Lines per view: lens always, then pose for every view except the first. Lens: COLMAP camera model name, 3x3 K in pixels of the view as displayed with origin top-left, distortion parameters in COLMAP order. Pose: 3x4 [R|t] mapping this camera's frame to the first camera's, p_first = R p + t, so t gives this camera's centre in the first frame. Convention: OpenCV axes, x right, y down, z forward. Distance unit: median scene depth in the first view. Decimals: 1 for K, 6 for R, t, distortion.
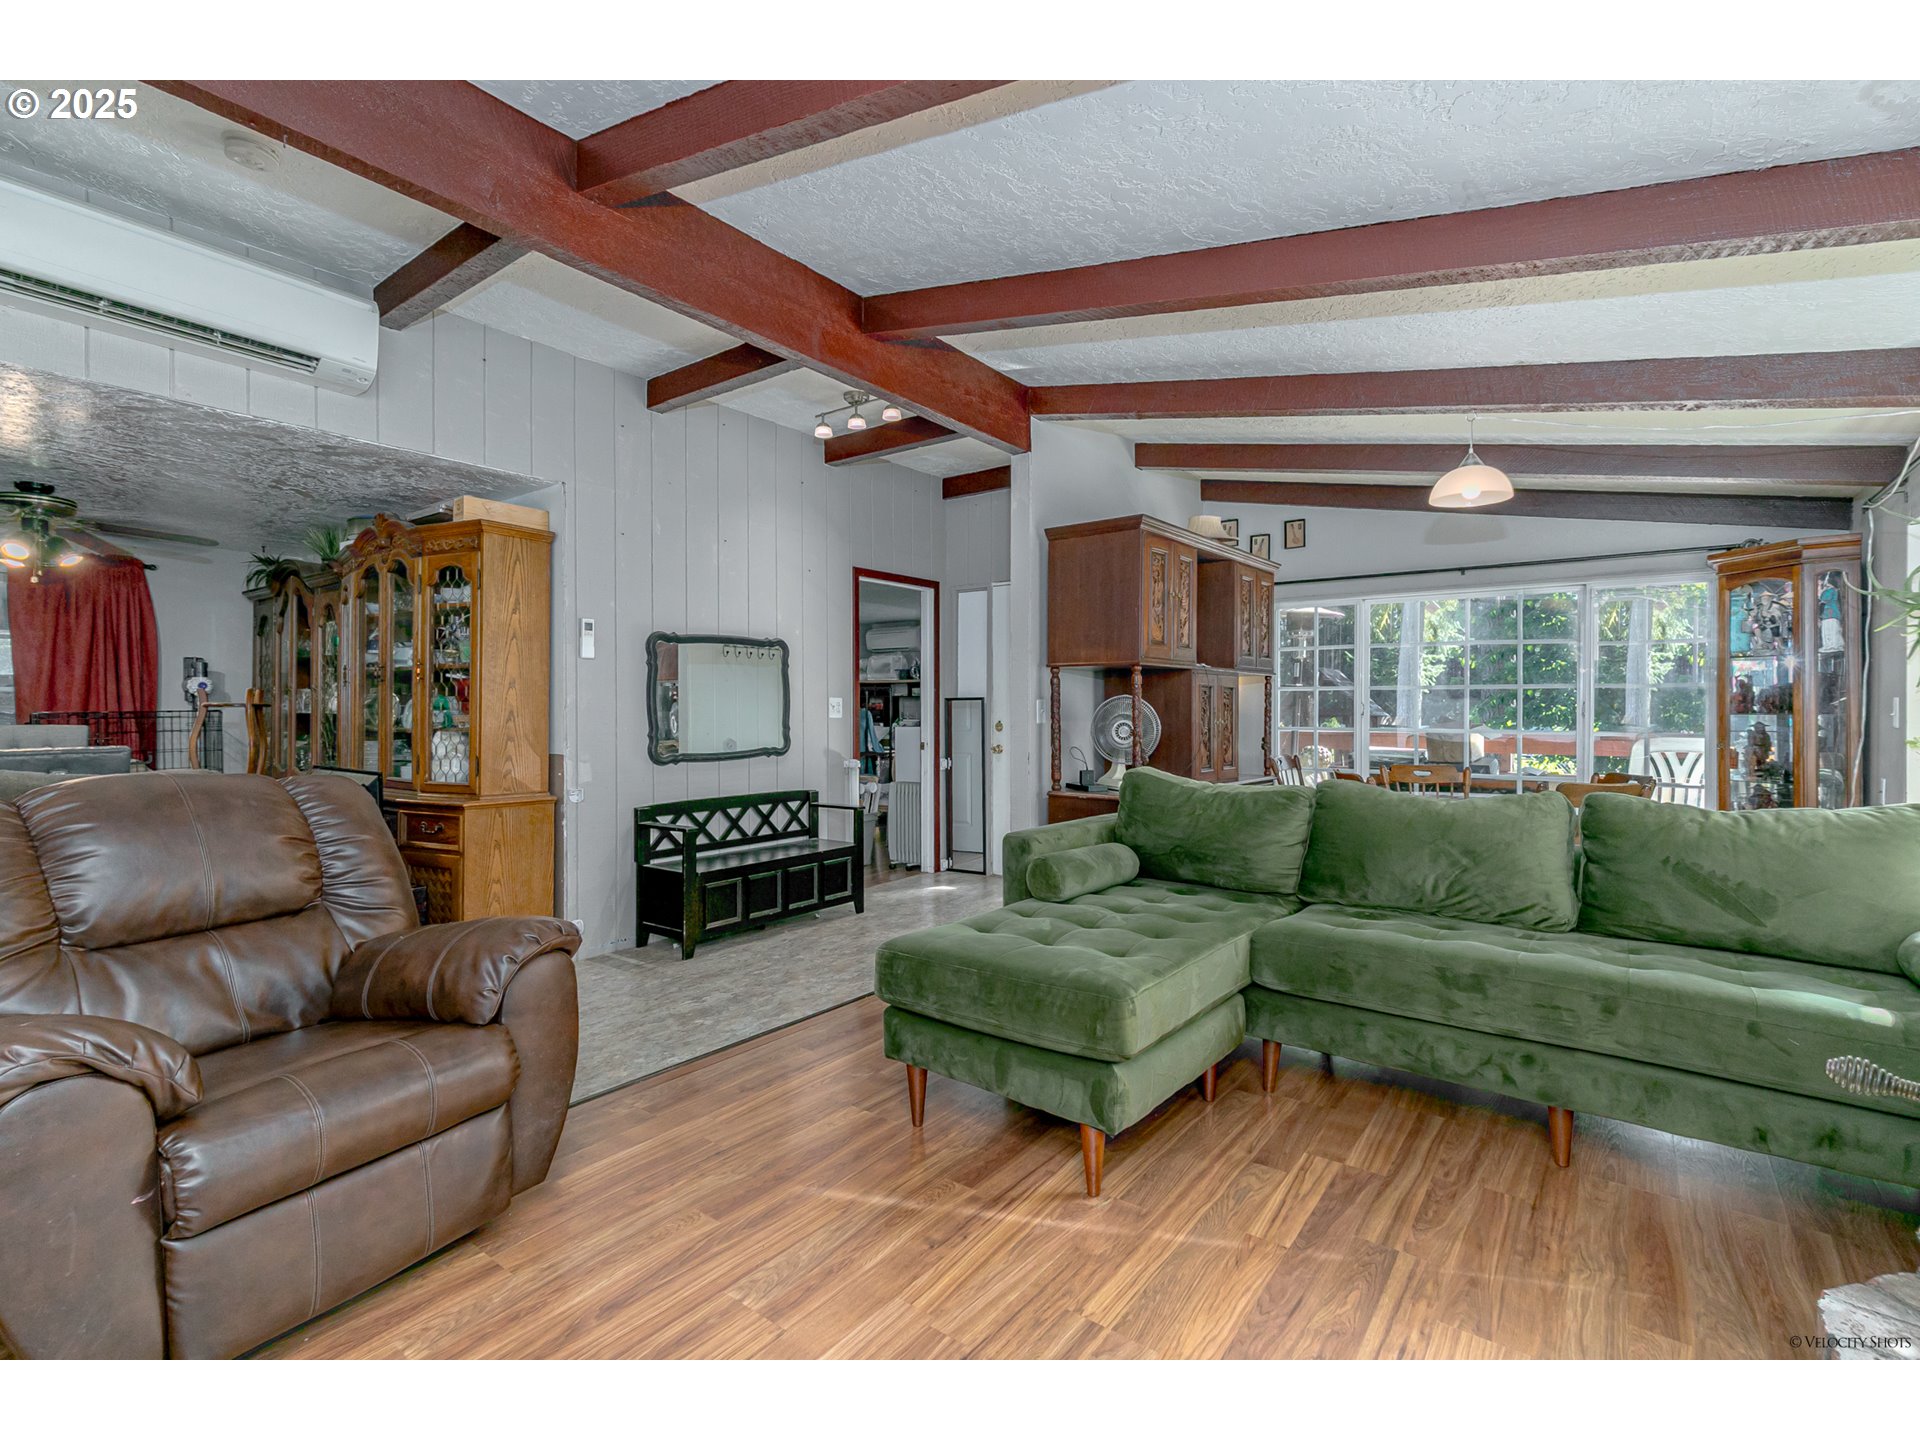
lens RADIAL K [[863.7, 0, 954.6], [0, 863.7, 715.8], [0, 0, 1]] dist [0.005448, 0.000104]
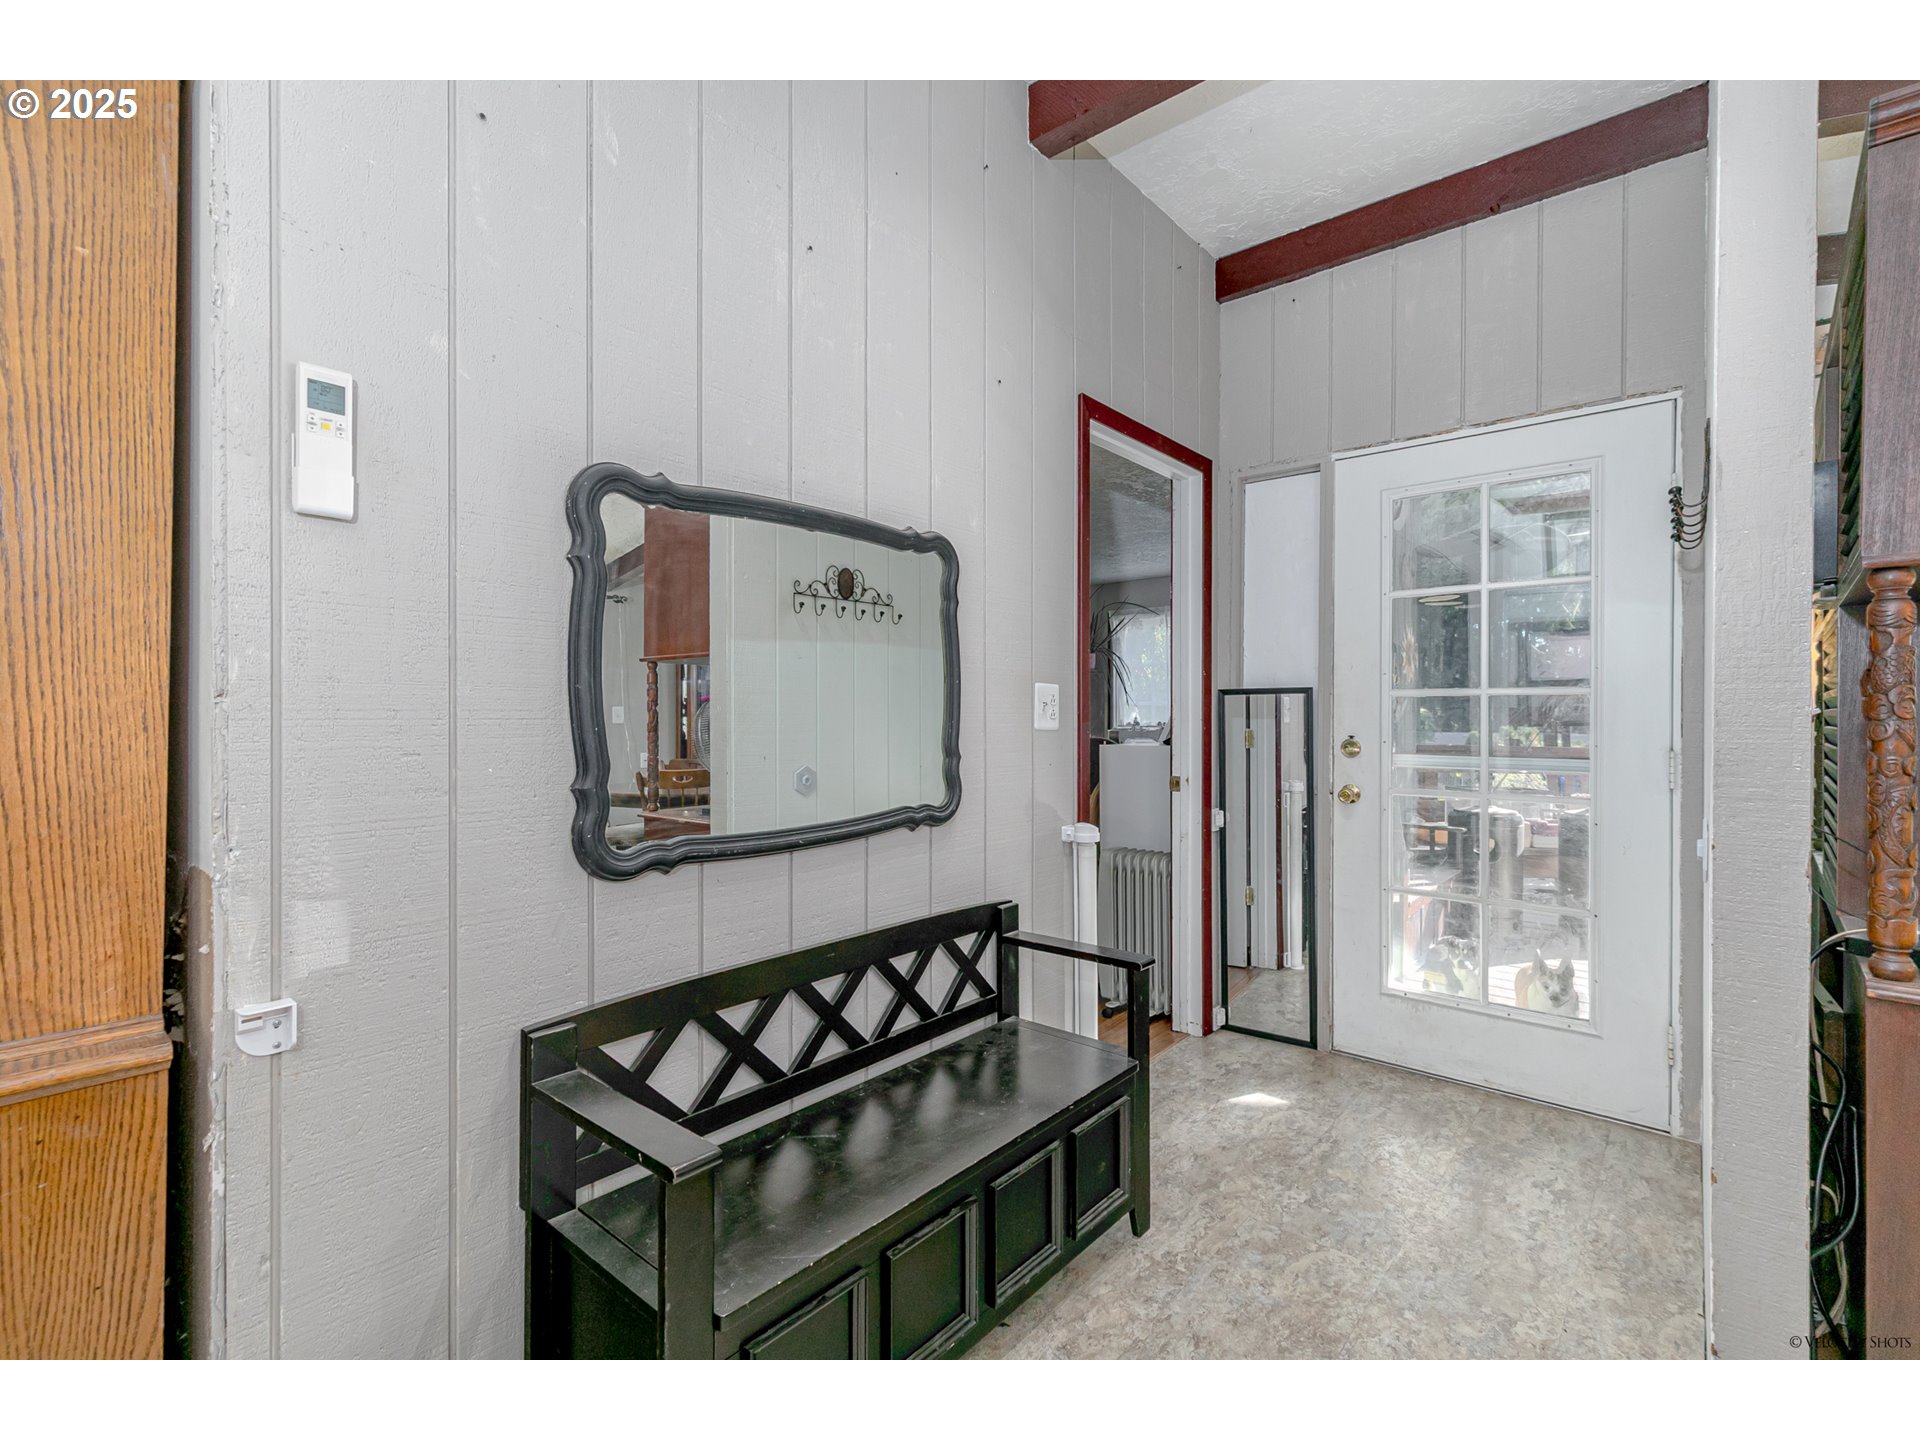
lens RADIAL K [[863.7, 0, 964.6], [0, 863.7, 721.2], [0, 0, 1]] dist [0.005448, 0.000104]
pose [[0.999018, 0.006826, -0.043785, -0.171323], [-0.006620, 0.999966, 0.004842, -0.004015], [0.043816, -0.004547, 0.999029, 0.596820]]
